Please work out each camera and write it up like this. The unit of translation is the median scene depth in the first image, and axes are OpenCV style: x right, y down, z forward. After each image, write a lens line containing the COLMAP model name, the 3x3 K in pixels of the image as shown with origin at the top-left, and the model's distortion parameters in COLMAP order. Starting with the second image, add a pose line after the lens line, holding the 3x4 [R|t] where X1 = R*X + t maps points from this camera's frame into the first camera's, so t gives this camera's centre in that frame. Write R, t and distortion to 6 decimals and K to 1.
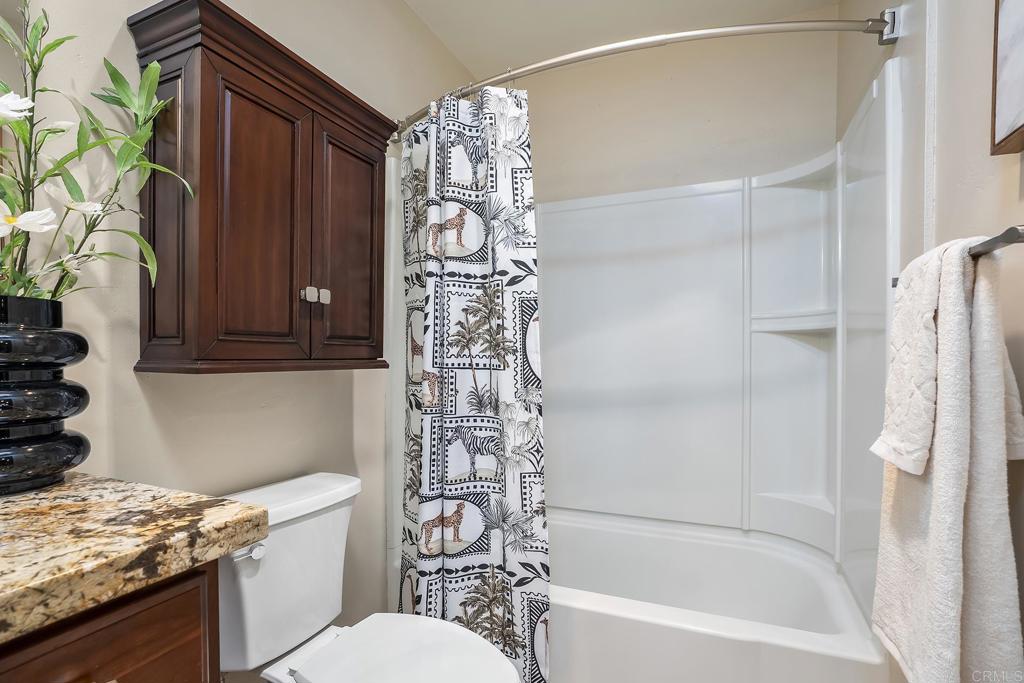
lens RADIAL K [[493.3, 0, 513.0], [0, 493.3, 359.1], [0, 0, 1]] dist [-0.054354, 0.028615]
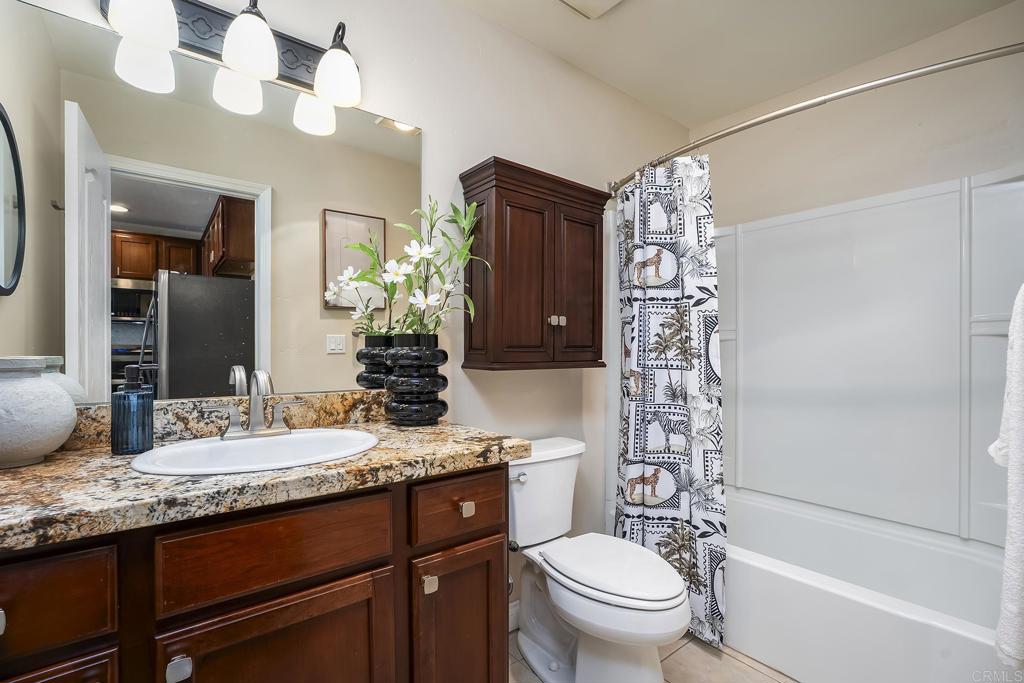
lens RADIAL K [[467.5, 0, 510.7], [0, 467.5, 351.7], [0, 0, 1]] dist [-0.051910, 0.022389]
pose [[0.882680, 0.003344, -0.469963, 0.139588], [-0.003962, 0.999992, -0.000326, -0.025310], [0.469958, 0.002150, 0.882686, -0.321438]]
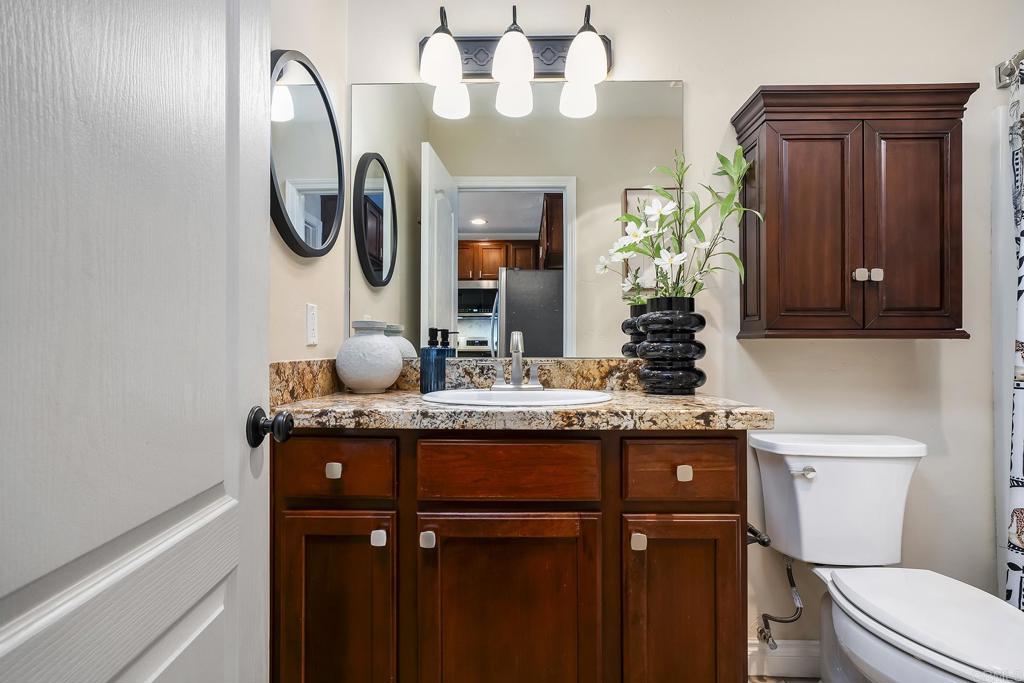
lens RADIAL K [[536.3, 0, 512.0], [0, 536.3, 341.5], [0, 0, 1]] dist [-0.037427, 0.027328]
pose [[0.375711, -0.016151, -0.926596, 0.383011], [-0.006186, 0.999782, -0.019935, 0.051505], [0.926716, 0.013222, 0.375529, -0.230992]]
